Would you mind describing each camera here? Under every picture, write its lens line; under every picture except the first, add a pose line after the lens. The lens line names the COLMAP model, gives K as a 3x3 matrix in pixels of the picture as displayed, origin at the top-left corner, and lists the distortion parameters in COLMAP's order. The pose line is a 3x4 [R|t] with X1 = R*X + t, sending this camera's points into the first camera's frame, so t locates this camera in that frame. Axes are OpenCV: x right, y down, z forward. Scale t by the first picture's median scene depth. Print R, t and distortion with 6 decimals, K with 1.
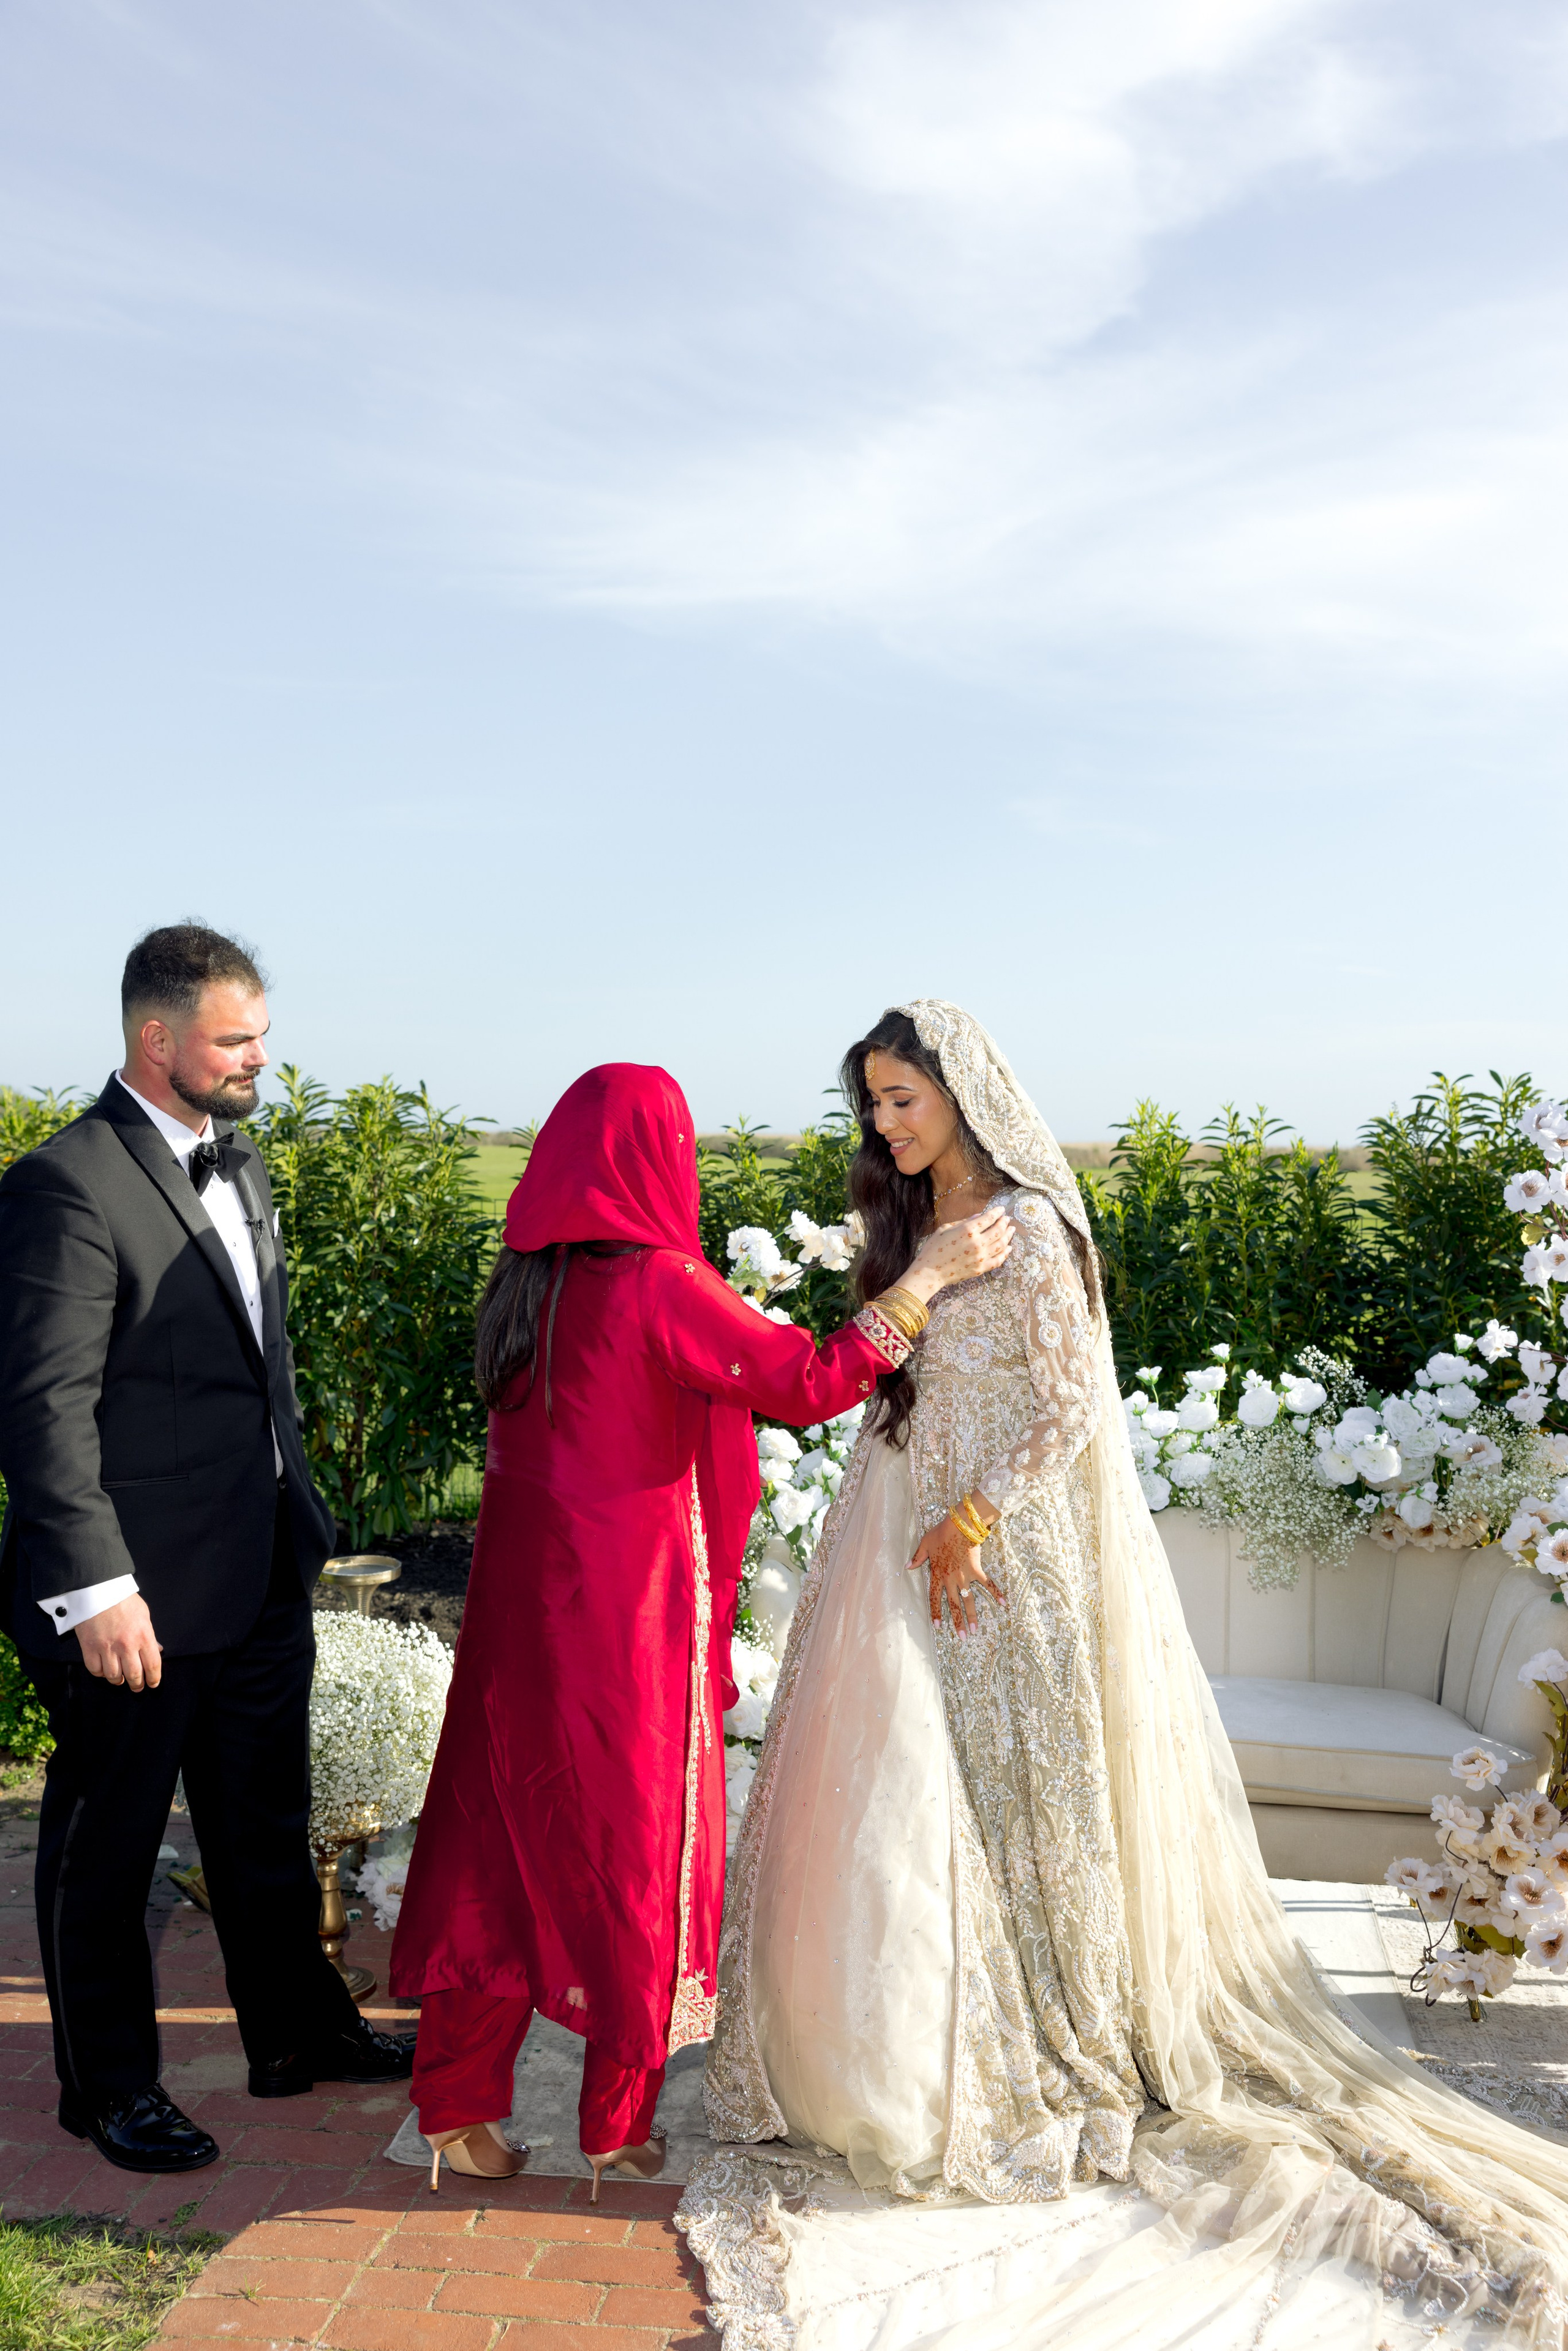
lens RADIAL K [[2190.3, 0, 782.4], [0, 2190.3, 1179.8], [0, 0, 1]] dist [0.000797, 0.000000]
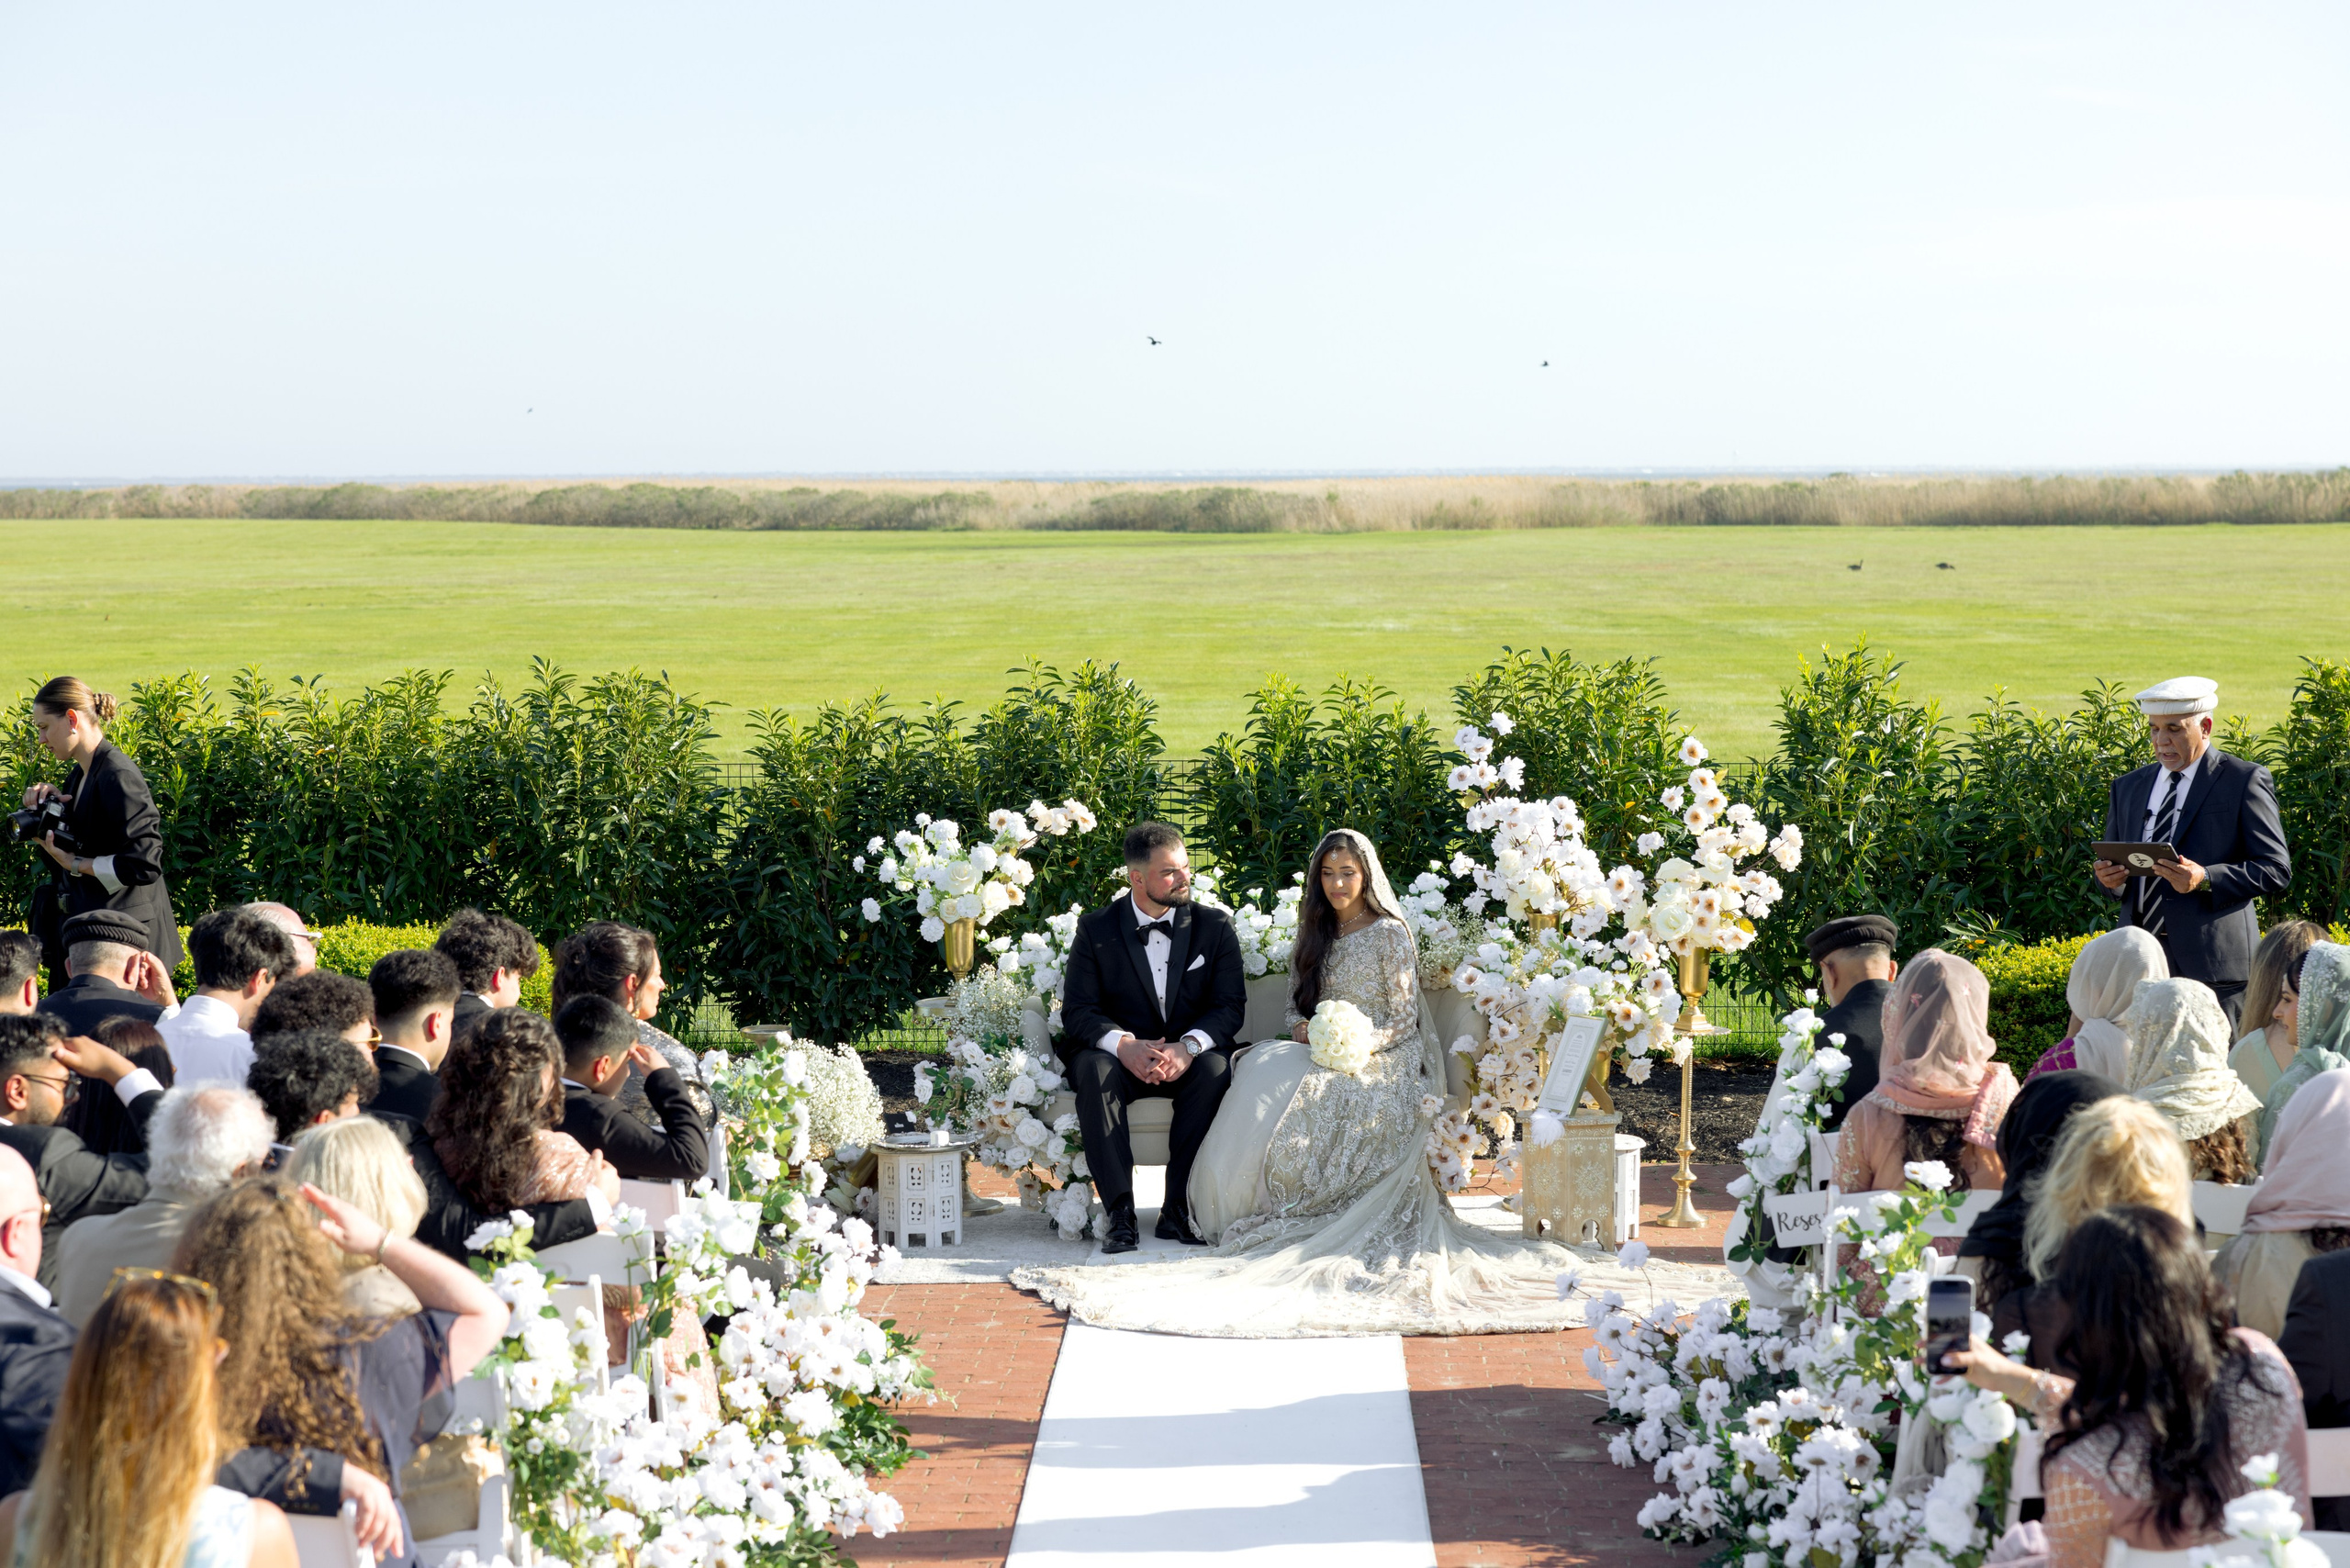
lens RADIAL K [[4441.8, 0, 1157.7], [0, 4441.8, 768.3], [0, 0, 1]] dist [0.026875, 0.000000]
pose [[0.994521, -0.031851, 0.099563, -0.223075], [0.027103, 0.998446, 0.048687, -0.162205], [-0.100959, -0.045722, 0.993839, -2.217546]]
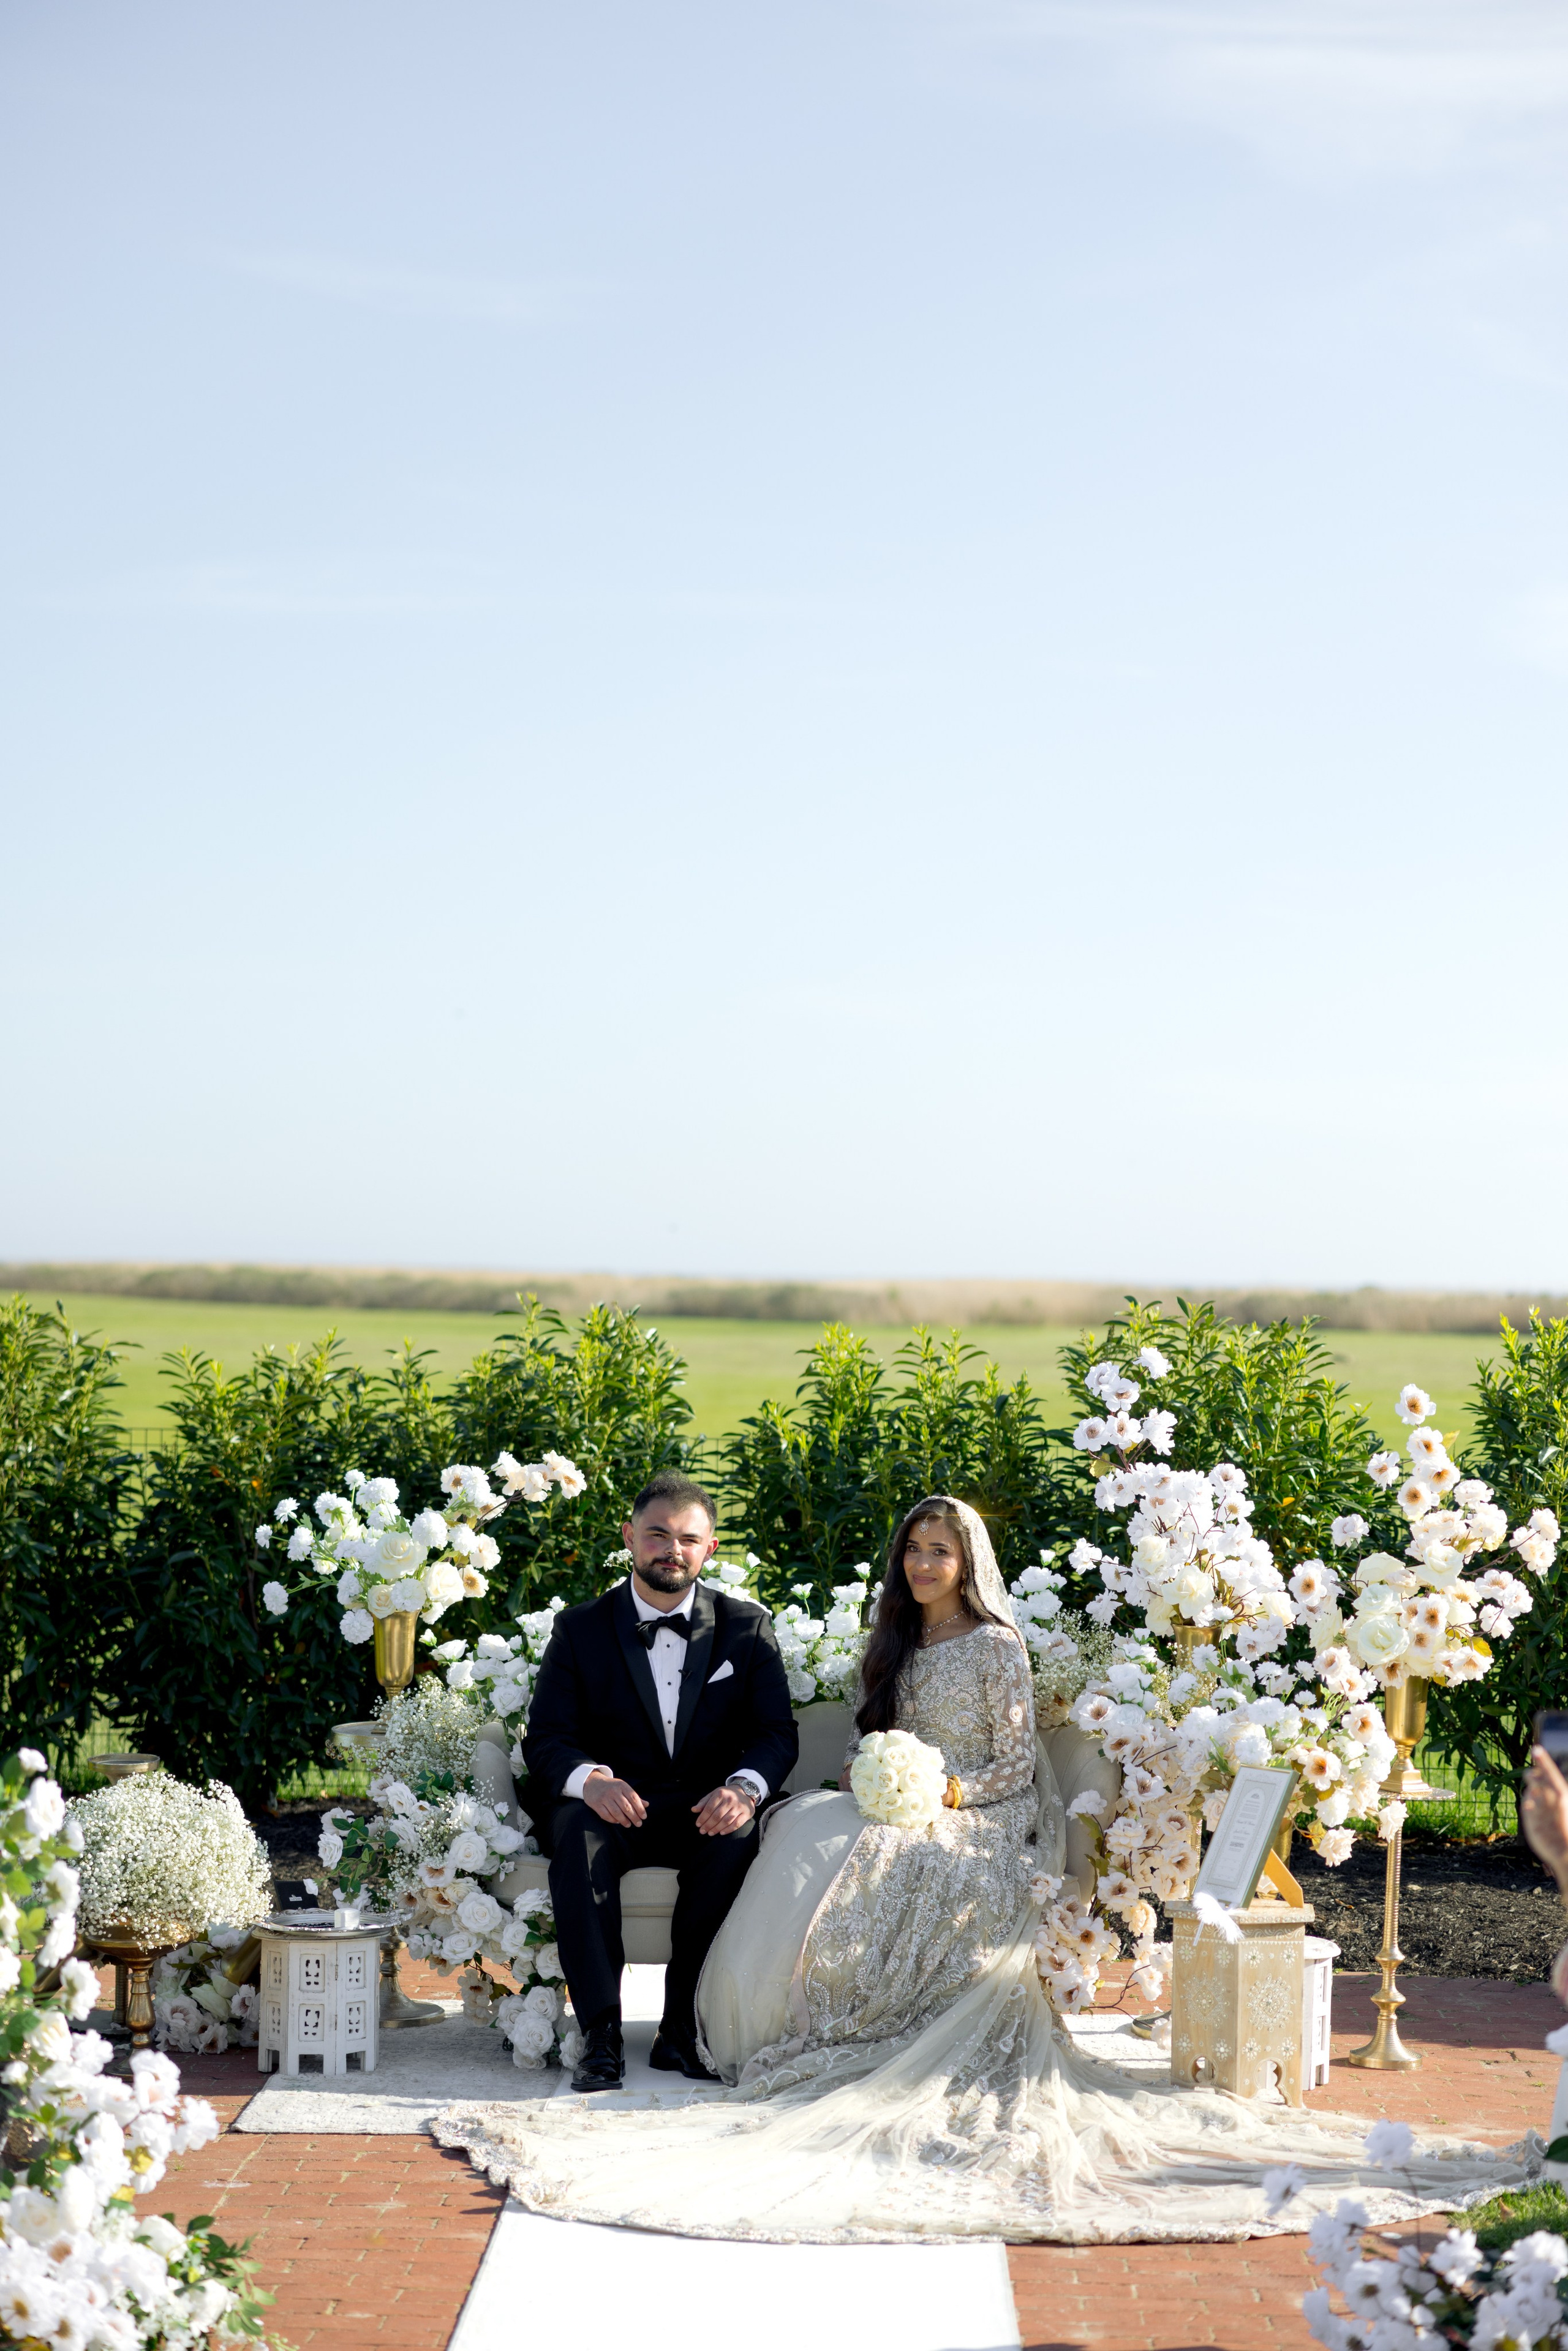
lens RADIAL K [[4133.5, 0, 760.5], [0, 4133.5, 1190.3], [0, 0, 1]] dist [0.020500, 0.000000]
pose [[0.994081, 0.002762, 0.108606, -0.095565], [0.001369, 0.999279, -0.037946, -0.040841], [-0.108633, 0.037870, 0.993360, -1.211748]]
